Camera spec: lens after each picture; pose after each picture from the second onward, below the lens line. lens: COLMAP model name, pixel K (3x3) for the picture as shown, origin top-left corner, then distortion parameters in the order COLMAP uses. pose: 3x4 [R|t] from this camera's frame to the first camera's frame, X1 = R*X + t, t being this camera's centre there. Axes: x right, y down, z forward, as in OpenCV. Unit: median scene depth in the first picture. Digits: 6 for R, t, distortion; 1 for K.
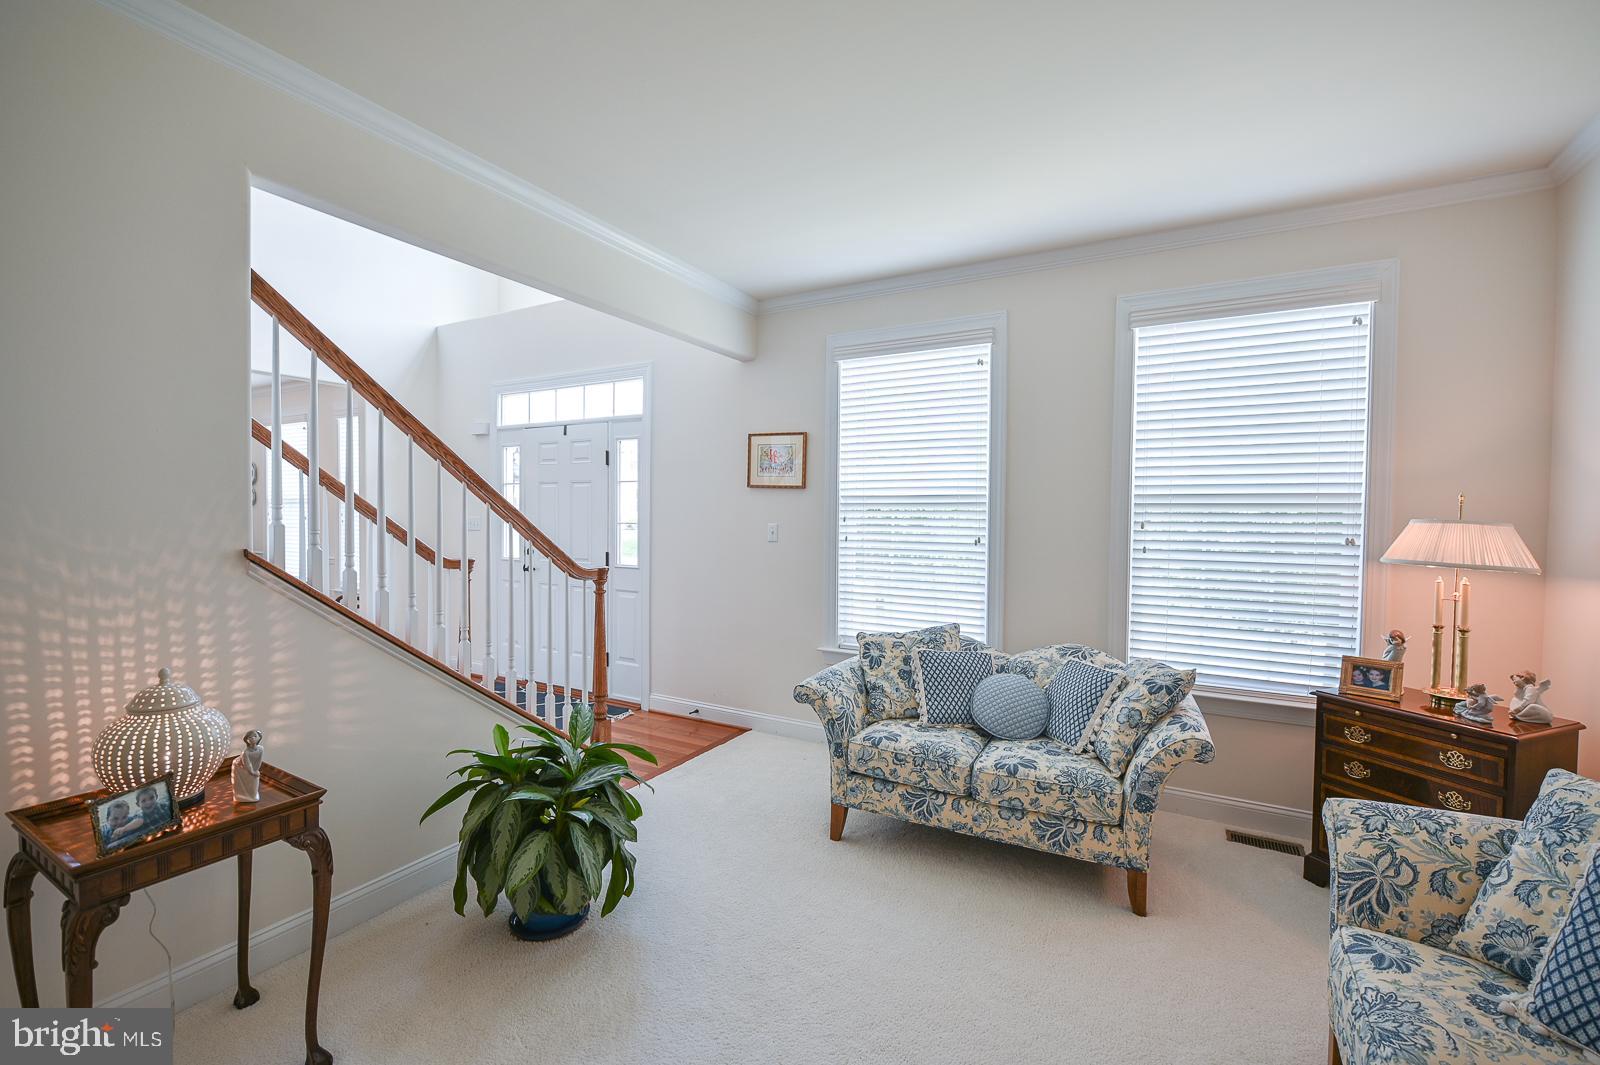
lens RADIAL K [[675.1, 0, 799.5], [0, 675.1, 533.9], [0, 0, 1]] dist [-0.010678, -0.000284]
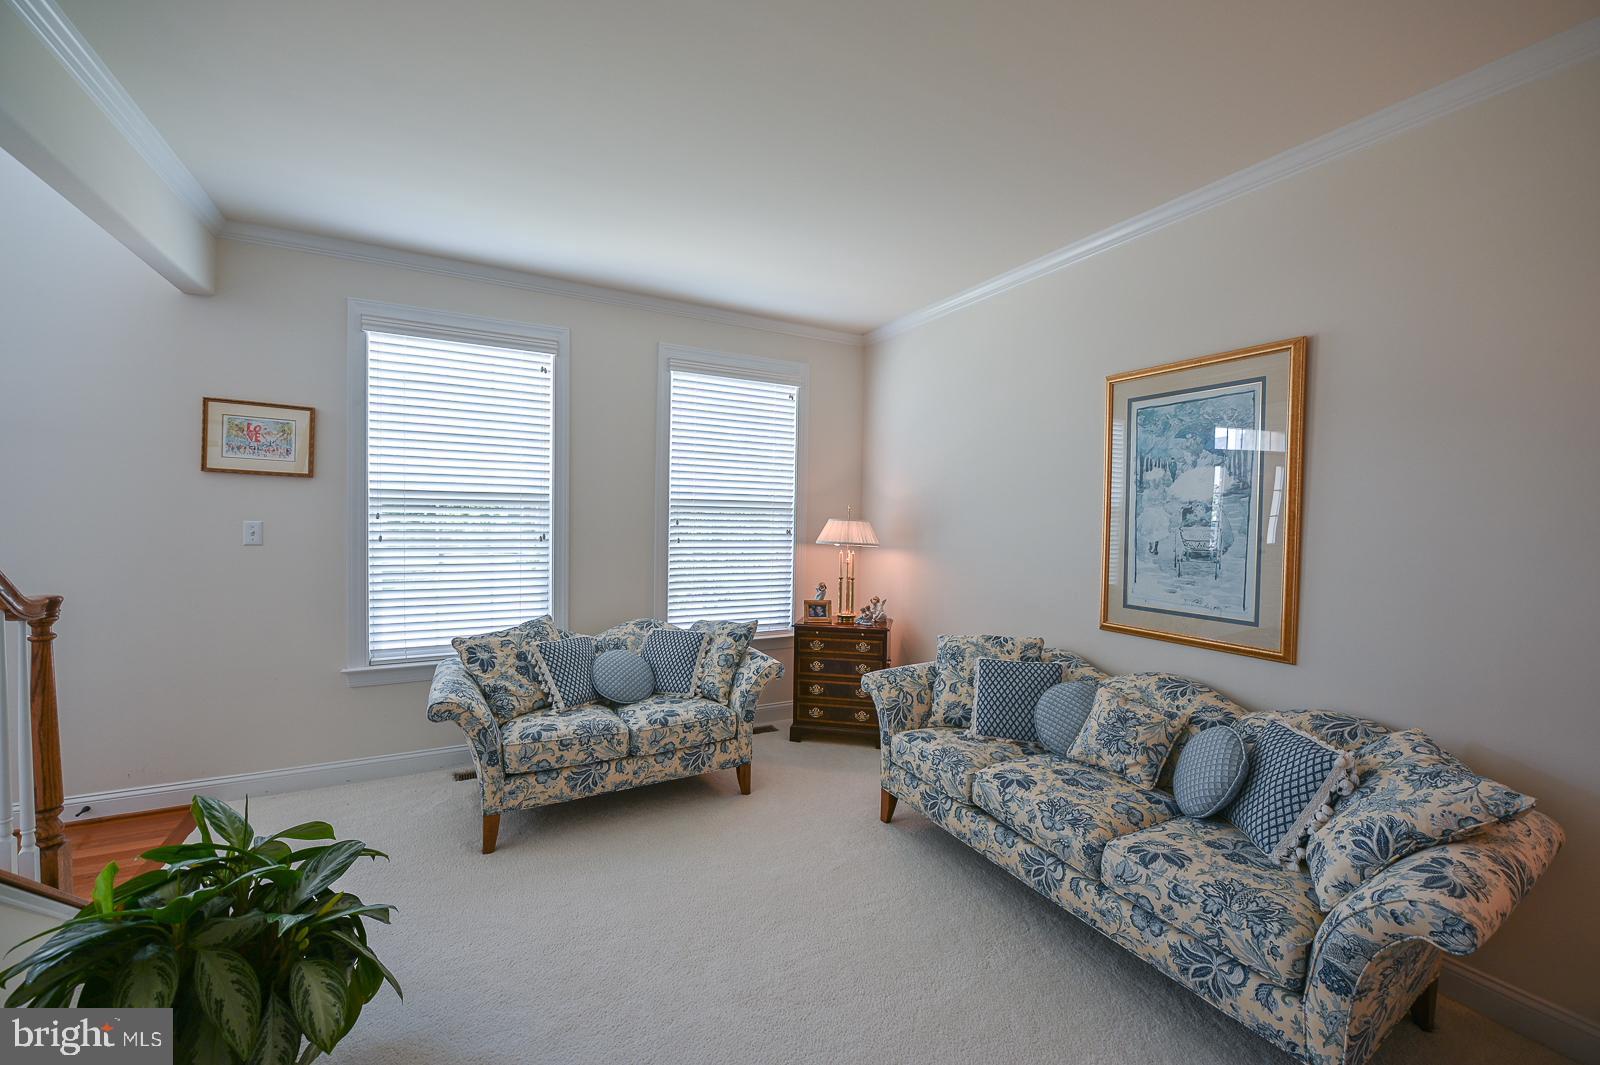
lens RADIAL K [[641.7, 0, 807.1], [0, 641.7, 532.6], [0, 0, 1]] dist [-0.011074, -0.000062]
pose [[0.524626, -0.020375, 0.851089, -0.456991], [0.009183, 0.999791, 0.018274, -0.013477], [-0.851283, -0.001771, 0.524704, 0.132908]]
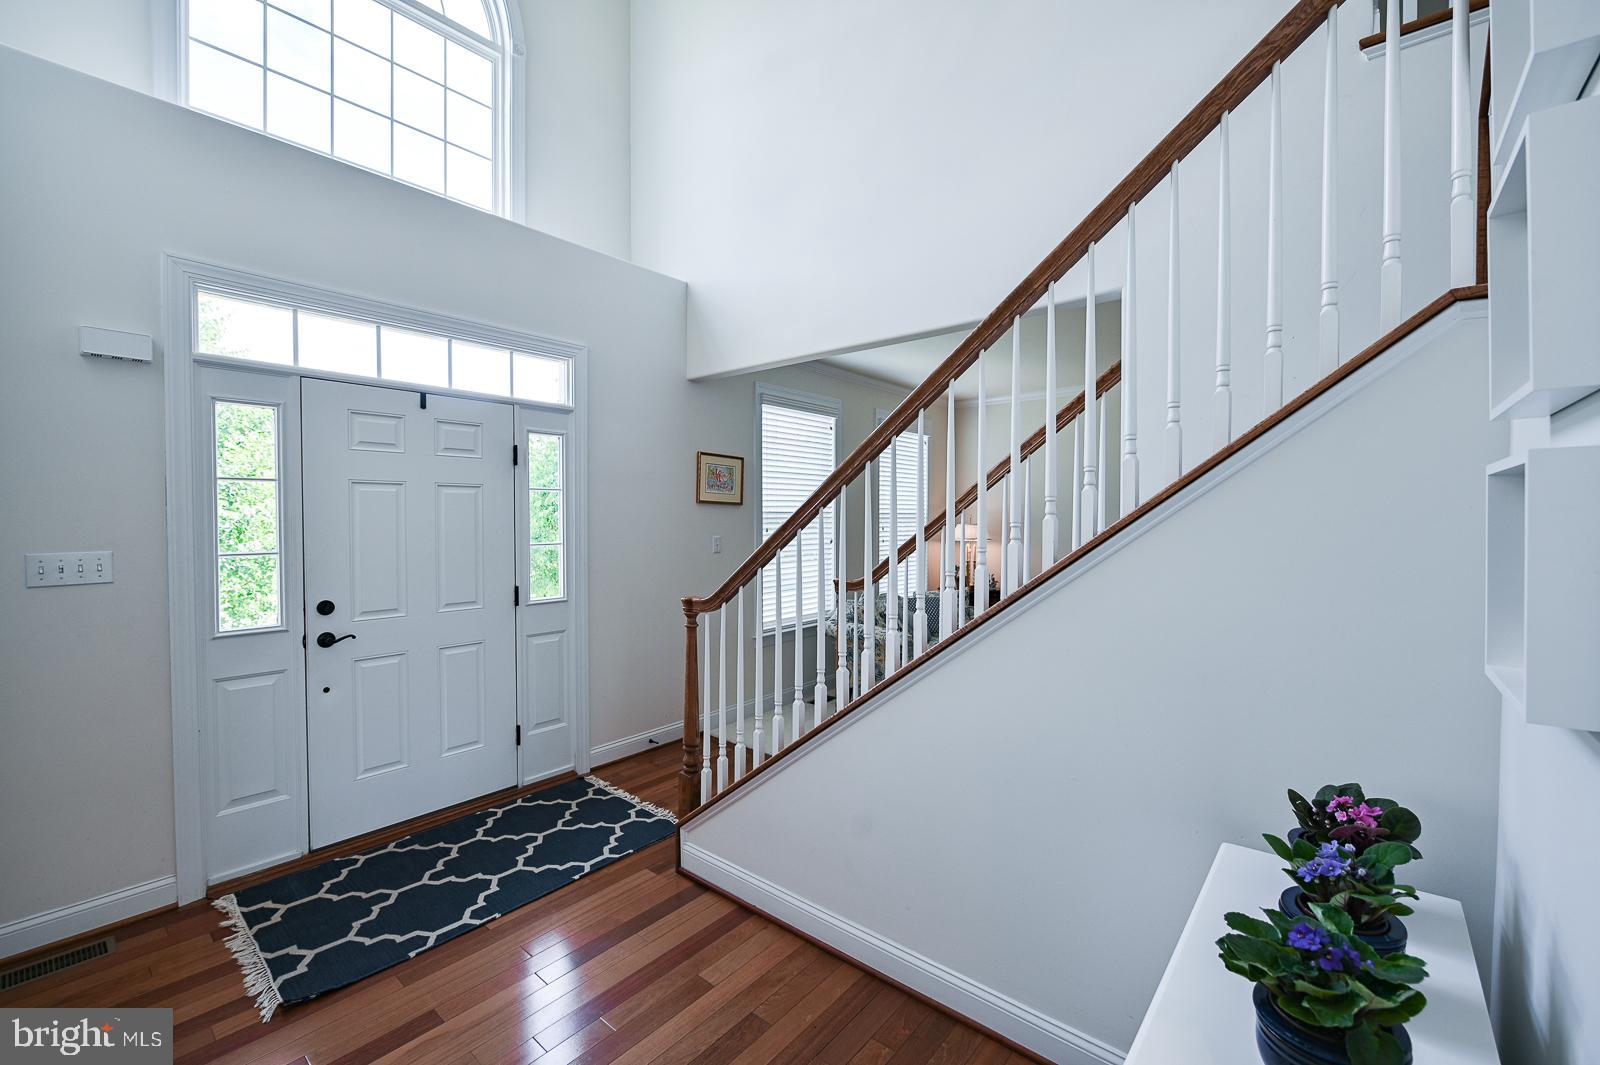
lens RADIAL K [[660.8, 0, 808.3], [0, 660.8, 531.3], [0, 0, 1]] dist [-0.010071, -0.000054]
pose [[0.170242, -0.036576, 0.984723, -1.527035], [0.025747, 0.999135, 0.032660, -0.077667], [-0.985066, 0.019794, 0.171036, 0.949322]]
